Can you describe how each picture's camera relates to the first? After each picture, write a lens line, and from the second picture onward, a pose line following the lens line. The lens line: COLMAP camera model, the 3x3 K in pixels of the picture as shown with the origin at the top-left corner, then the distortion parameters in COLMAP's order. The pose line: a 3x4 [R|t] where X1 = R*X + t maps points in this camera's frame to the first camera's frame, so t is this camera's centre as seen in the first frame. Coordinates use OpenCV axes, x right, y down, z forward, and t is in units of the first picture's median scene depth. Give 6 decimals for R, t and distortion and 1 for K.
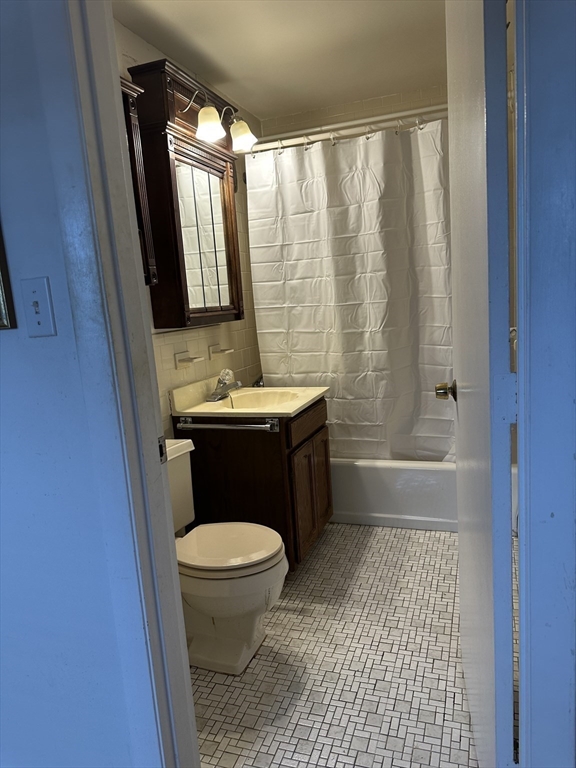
lens RADIAL K [[541.2, 0, 272.3], [0, 541.2, 387.4], [0, 0, 1]] dist [0.060713, -0.081463]
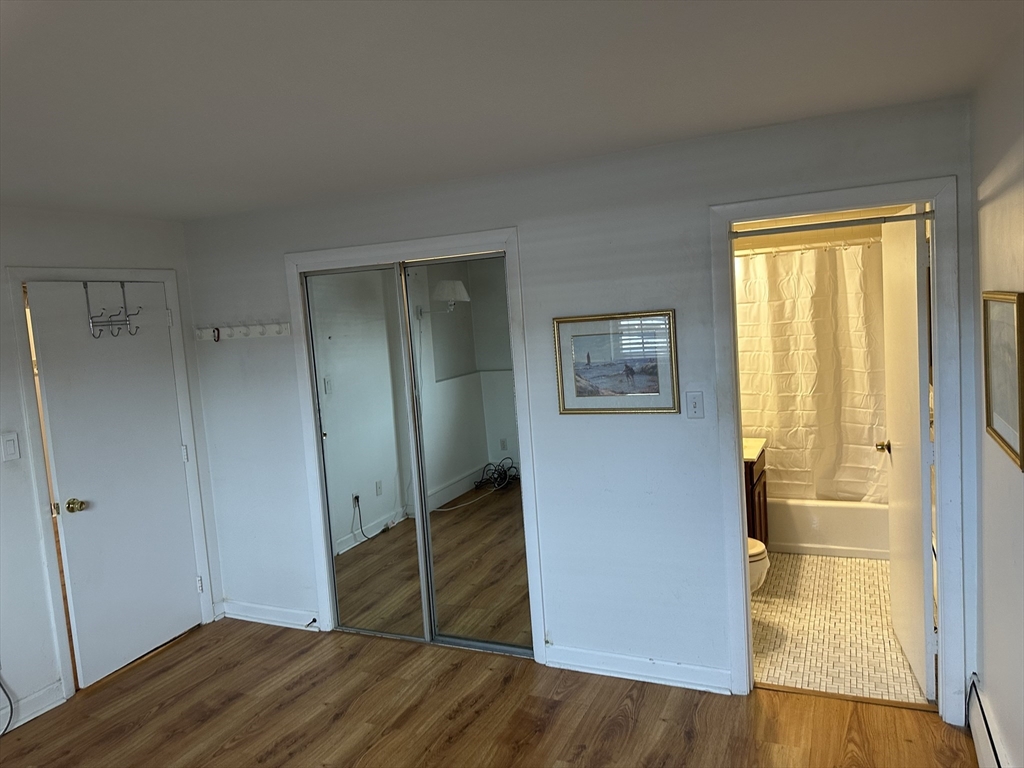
lens RADIAL K [[721.7, 0, 502.0], [0, 721.7, 375.6], [0, 0, 1]] dist [0.060713, -0.081463]
pose [[0.996437, 0.015601, -0.082886, -0.385453], [-0.021266, 0.997465, -0.067909, -0.020388], [0.081617, 0.069430, 0.994243, -0.769282]]
